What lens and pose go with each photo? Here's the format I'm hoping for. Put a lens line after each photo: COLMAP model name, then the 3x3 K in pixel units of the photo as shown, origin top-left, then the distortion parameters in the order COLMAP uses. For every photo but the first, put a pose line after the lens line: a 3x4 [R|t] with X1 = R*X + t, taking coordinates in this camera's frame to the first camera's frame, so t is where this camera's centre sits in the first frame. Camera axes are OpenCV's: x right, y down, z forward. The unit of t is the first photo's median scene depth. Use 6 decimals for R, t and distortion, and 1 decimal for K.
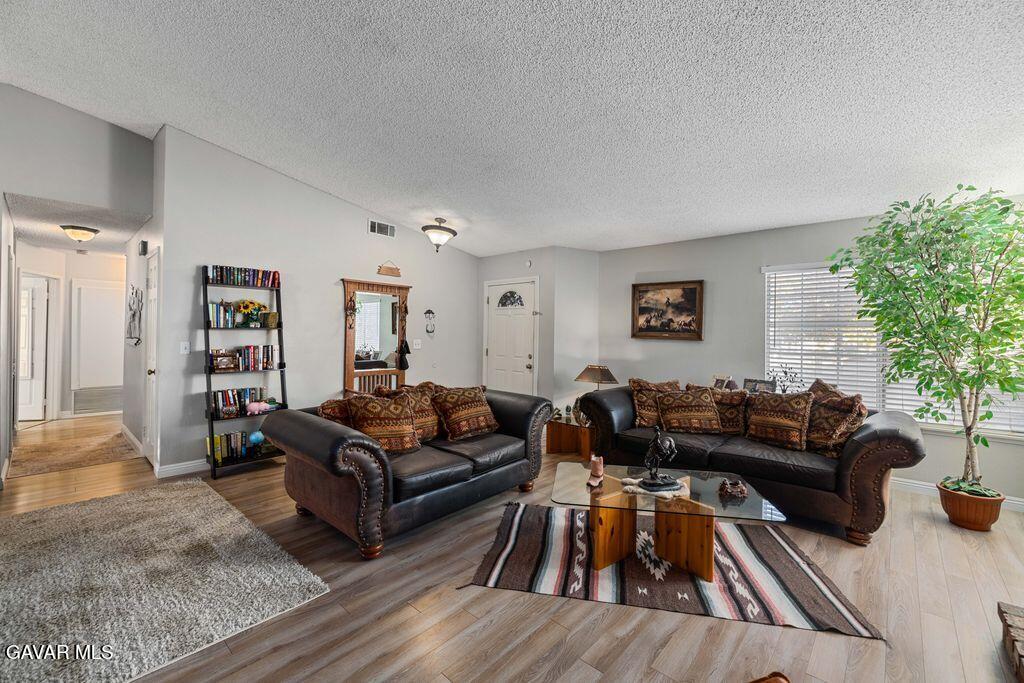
lens RADIAL K [[430.3, 0, 507.2], [0, 430.3, 334.2], [0, 0, 1]] dist [-0.002742, -0.000244]
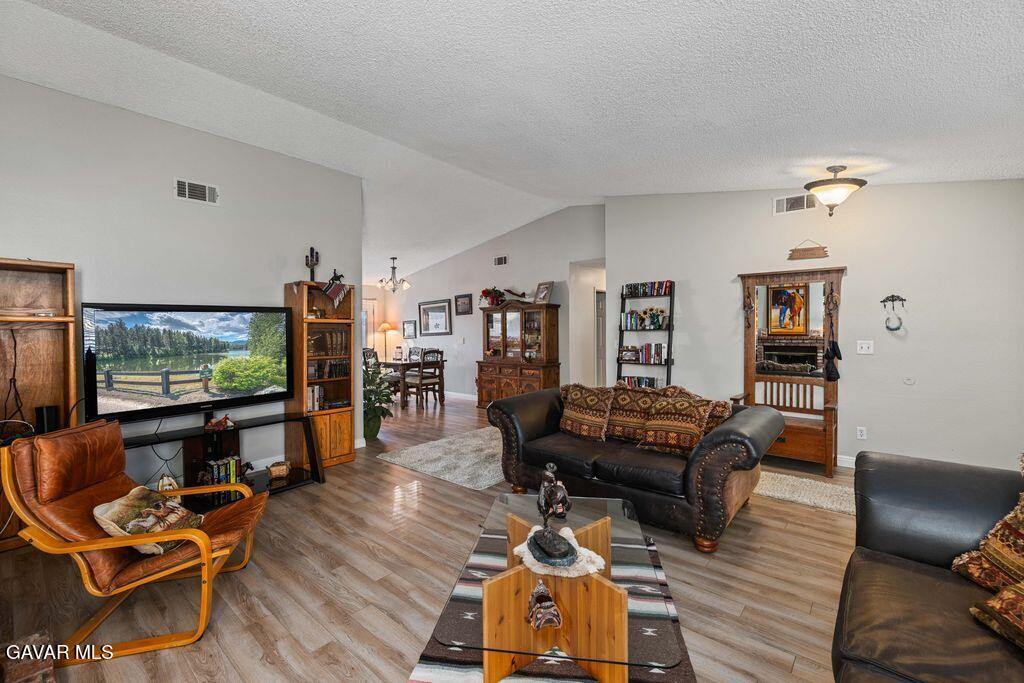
lens RADIAL K [[430.3, 0, 510.0], [0, 430.3, 337.7], [0, 0, 1]] dist [-0.002742, -0.000244]
pose [[0.033830, 0.003778, -0.999420, 0.627749], [0.008262, 0.999958, 0.004060, 0.000733], [0.999393, -0.008395, 0.033797, 0.539978]]
